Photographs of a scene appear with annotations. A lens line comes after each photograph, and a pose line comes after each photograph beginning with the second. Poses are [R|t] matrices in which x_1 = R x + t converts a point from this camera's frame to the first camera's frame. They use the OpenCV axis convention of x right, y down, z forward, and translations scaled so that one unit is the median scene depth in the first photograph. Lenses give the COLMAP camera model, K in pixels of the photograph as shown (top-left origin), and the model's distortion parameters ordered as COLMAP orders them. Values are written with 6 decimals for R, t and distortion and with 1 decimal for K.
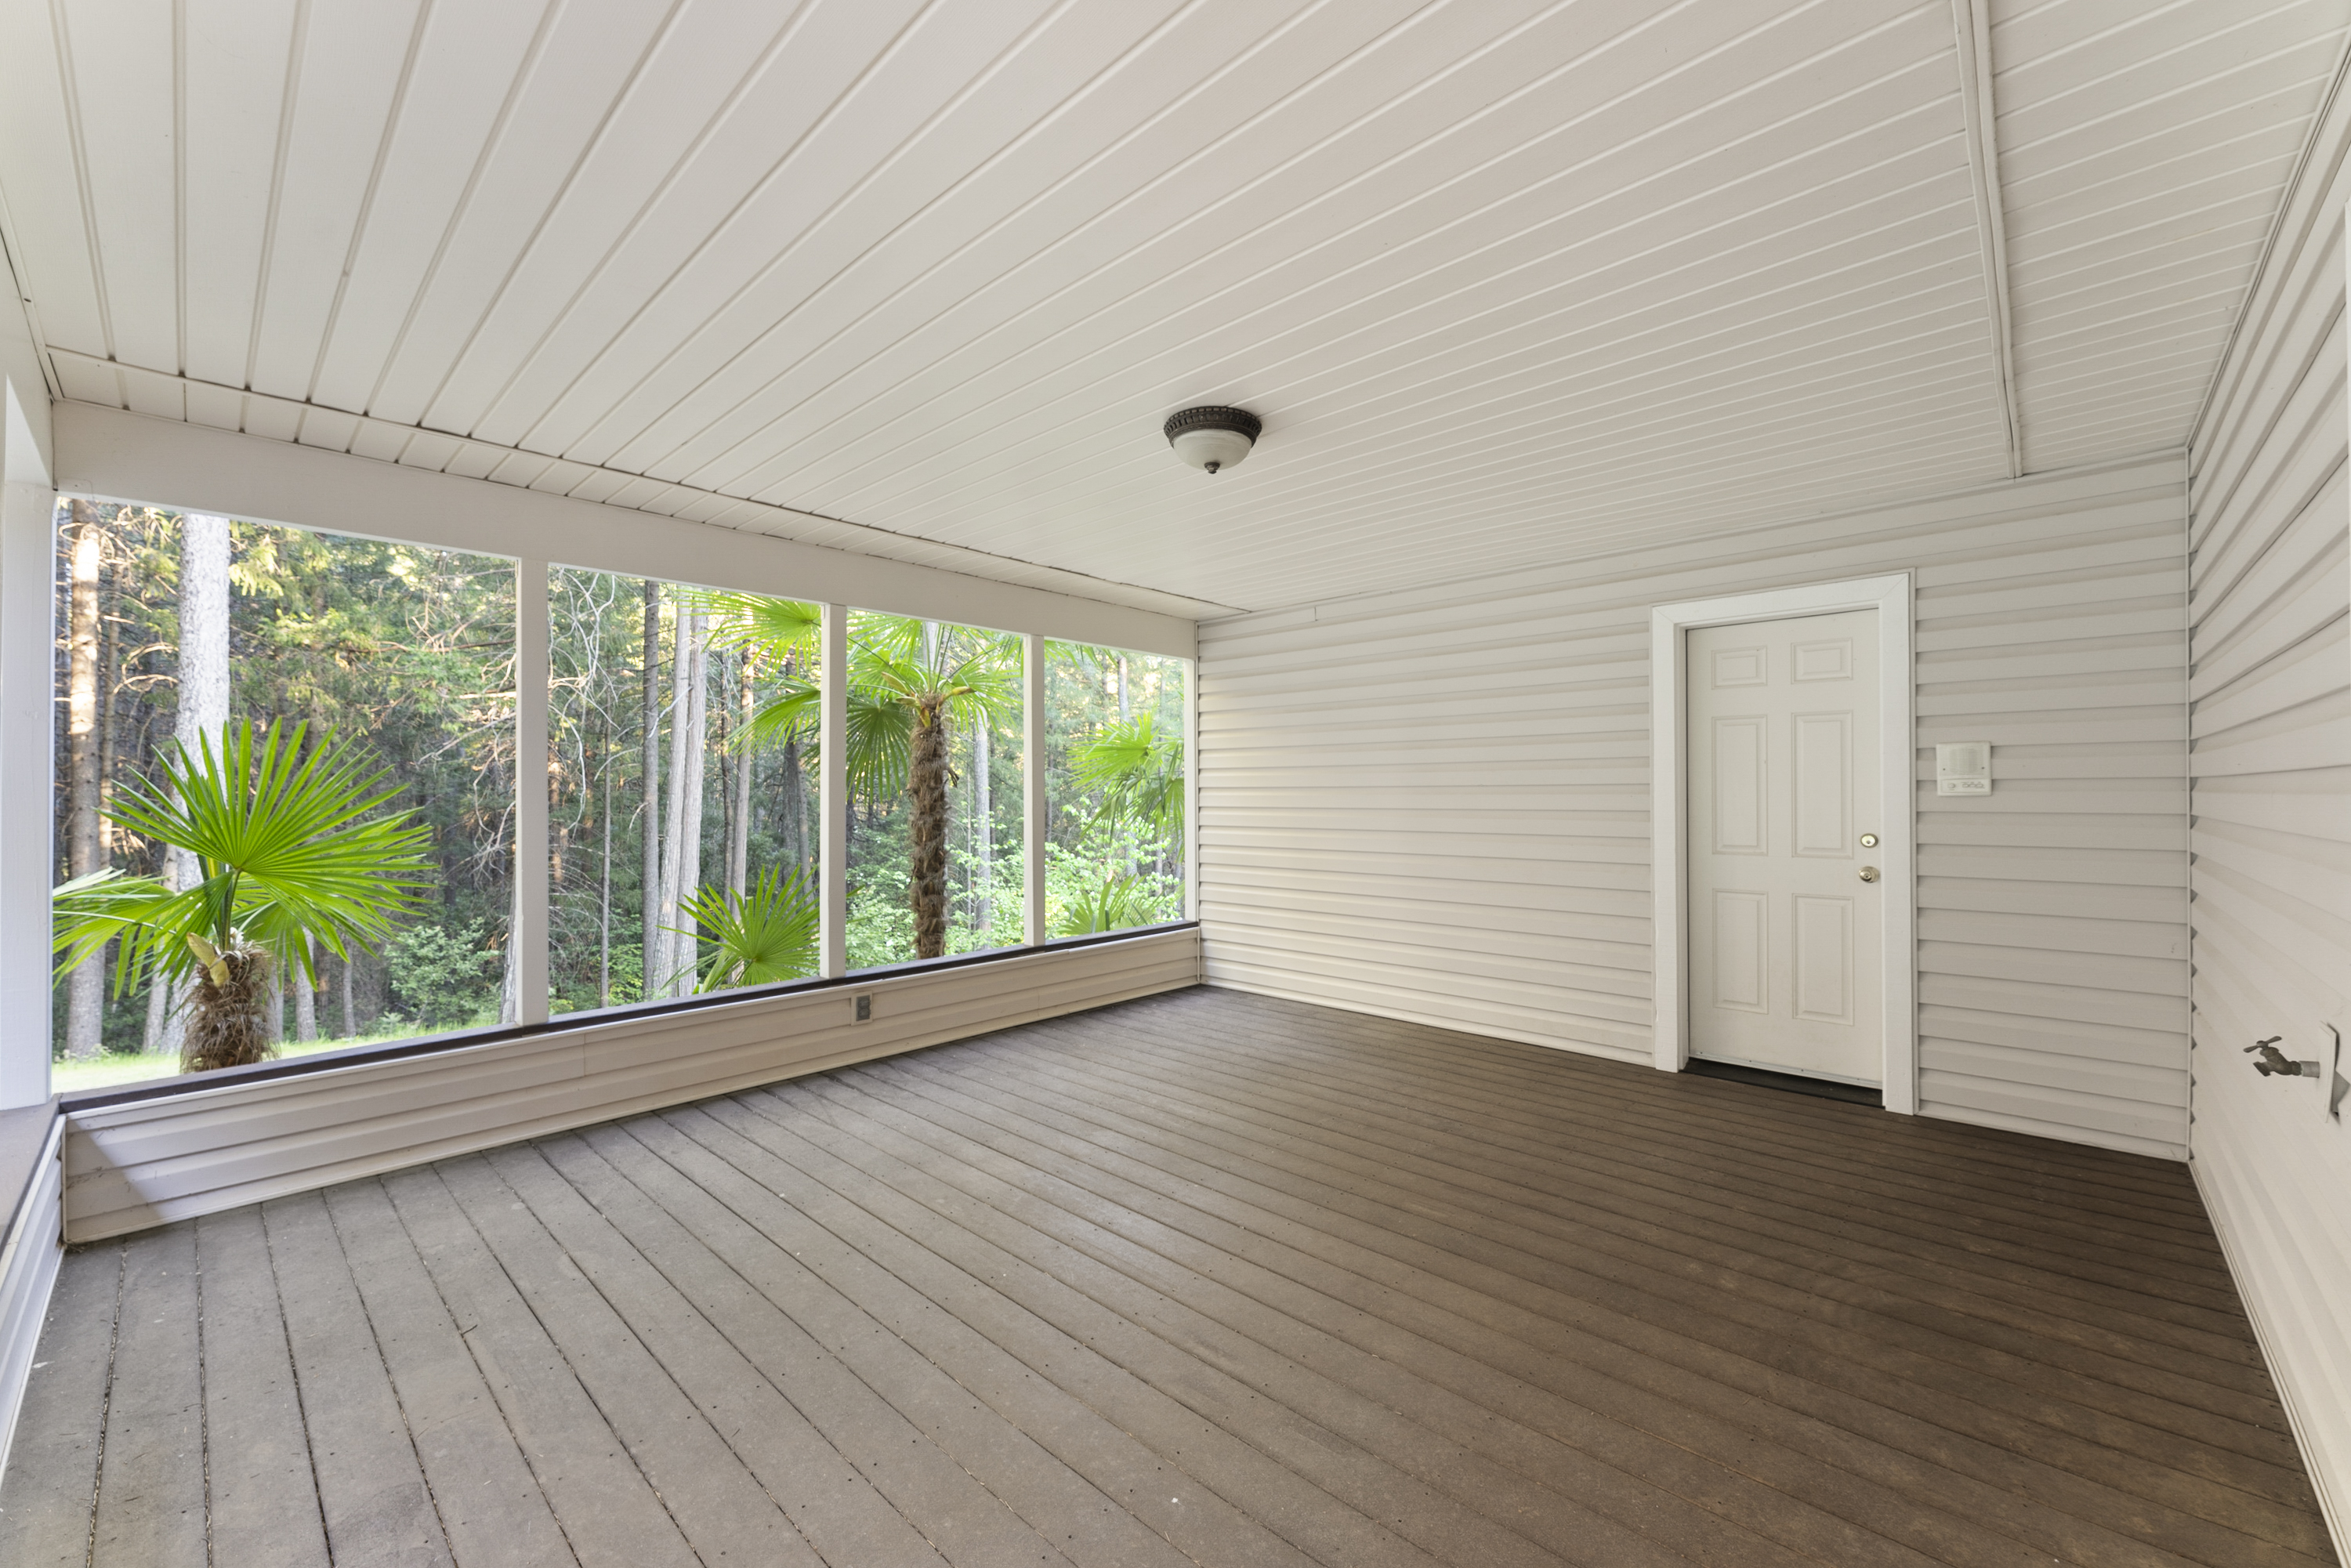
lens RADIAL K [[932.8, 0, 1175.0], [0, 932.8, 785.5], [0, 0, 1]] dist [-0.001602, 0.000009]
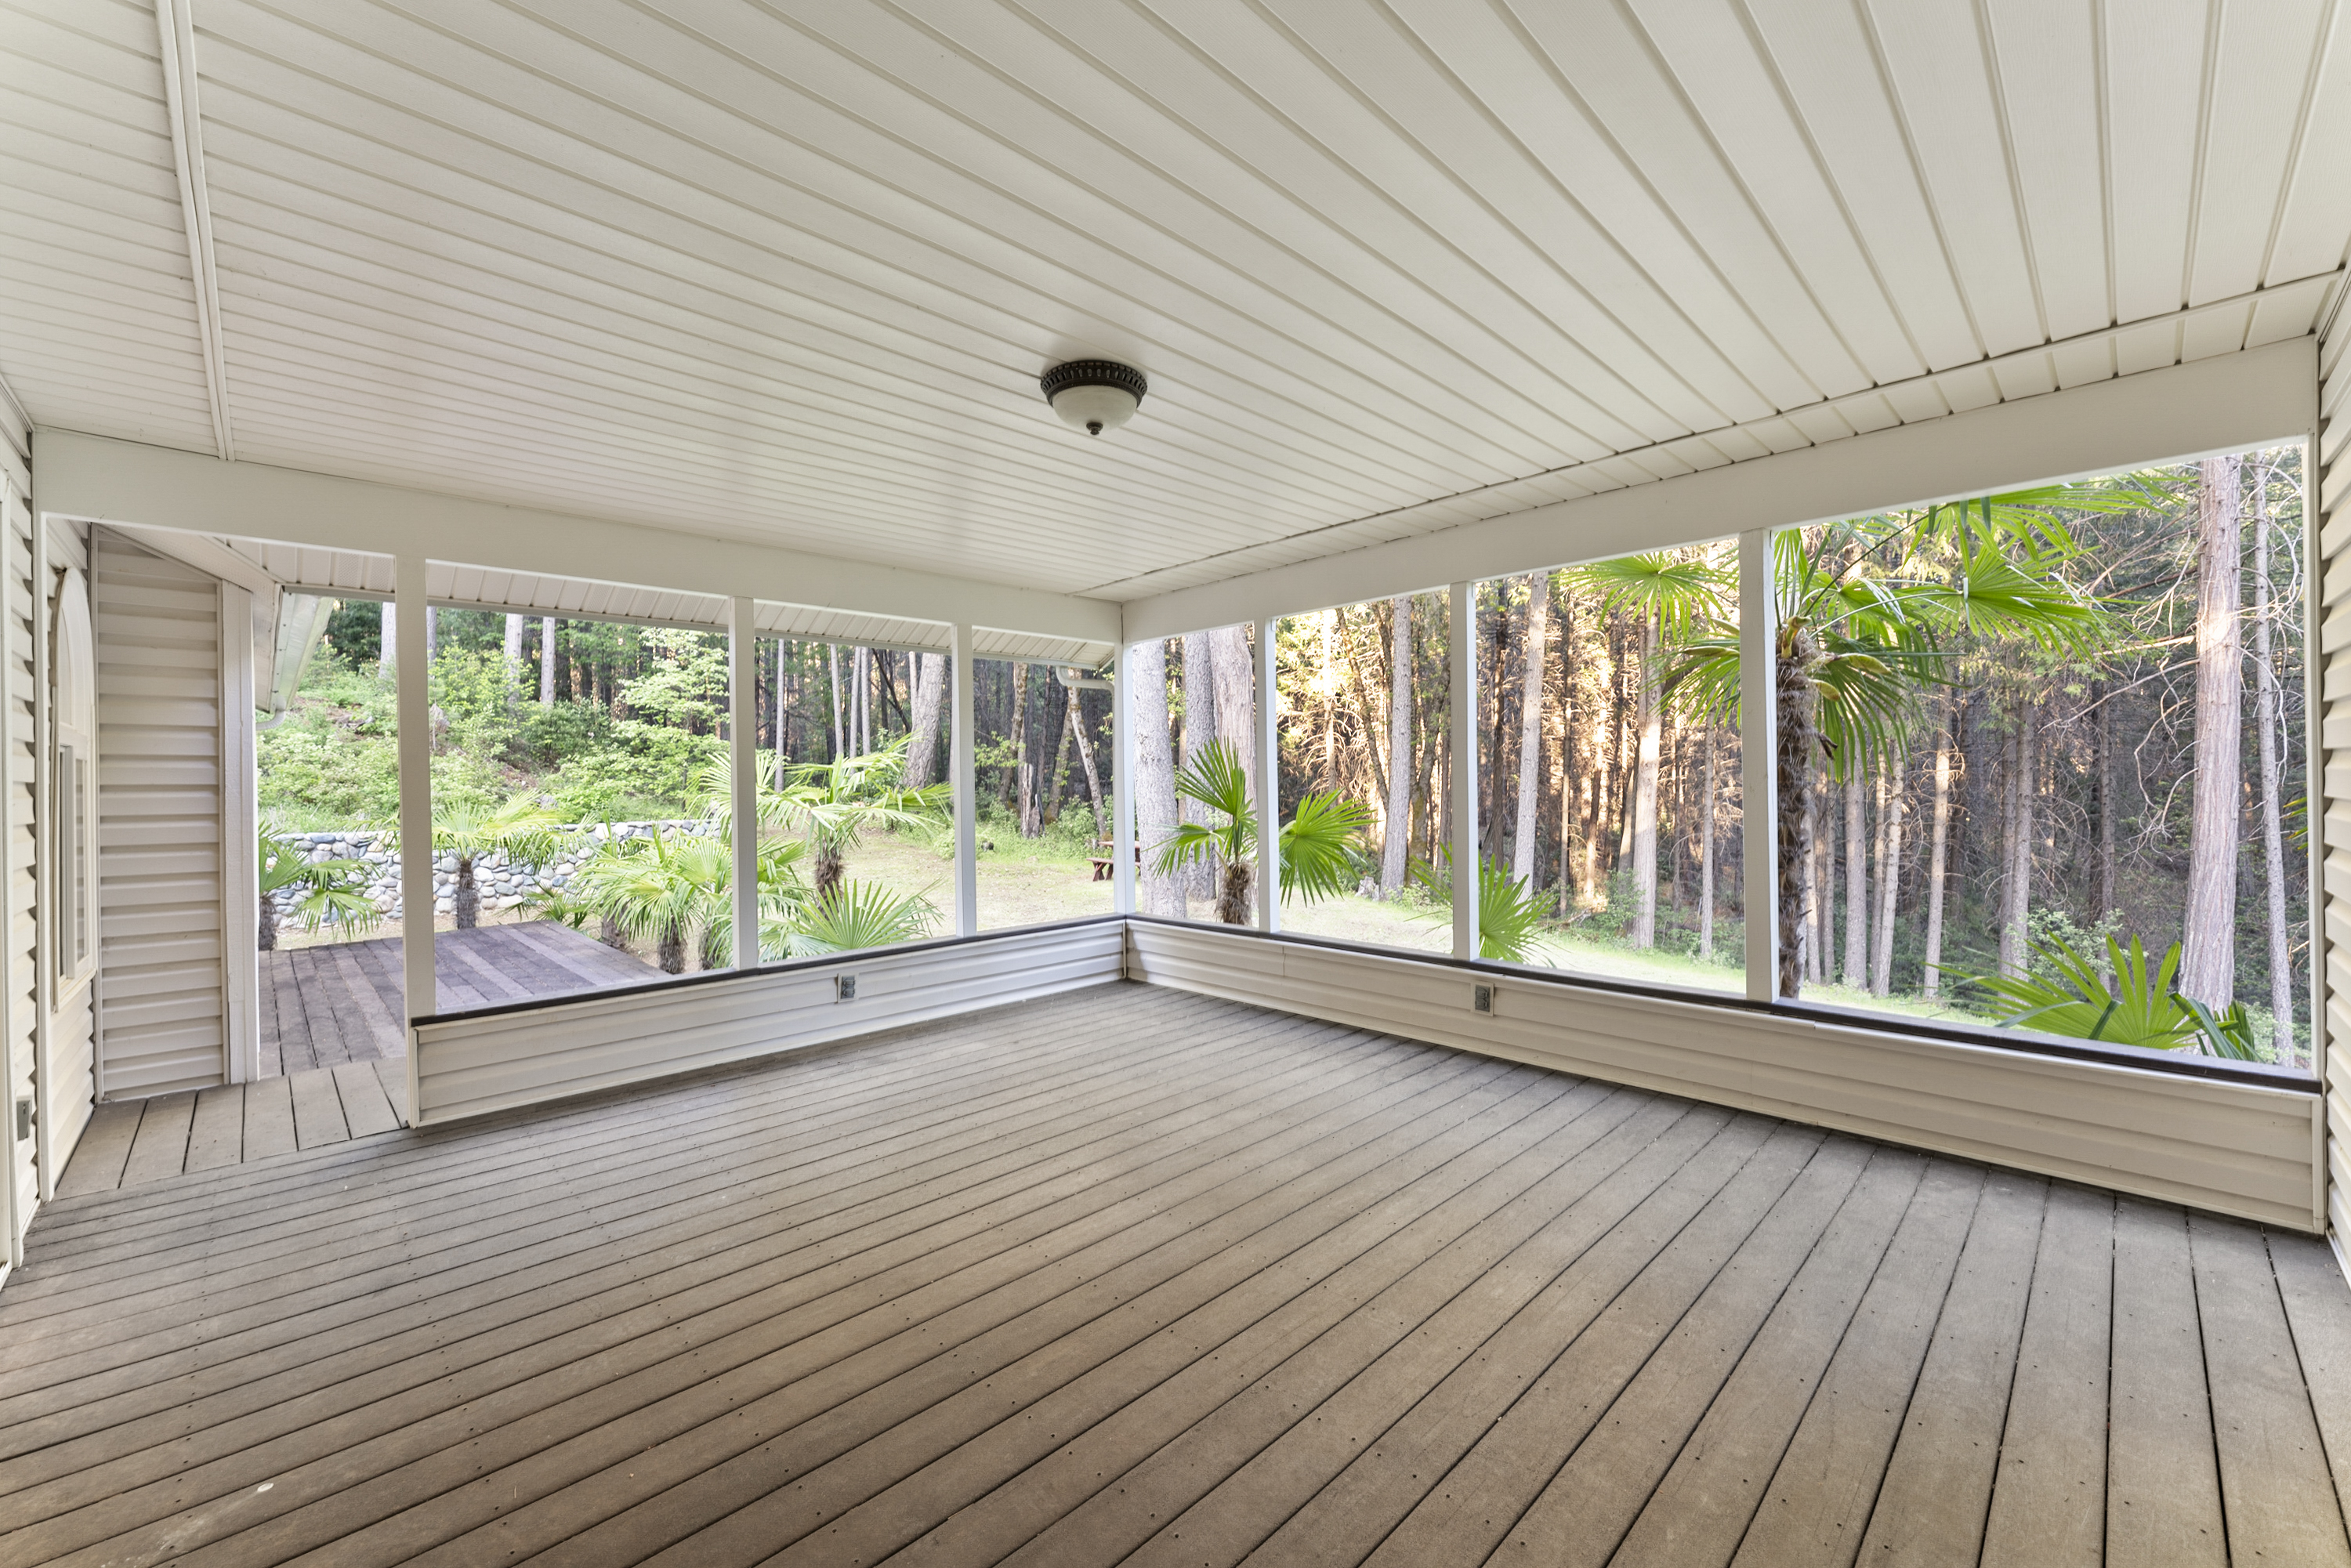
lens RADIAL K [[932.8, 0, 1171.9], [0, 932.8, 783.4], [0, 0, 1]] dist [-0.001602, 0.000009]
pose [[-0.048715, 0.008749, -0.998774, 0.712826], [0.022128, 0.999726, 0.007678, 0.004335], [0.998568, -0.021727, -0.048895, 0.824433]]
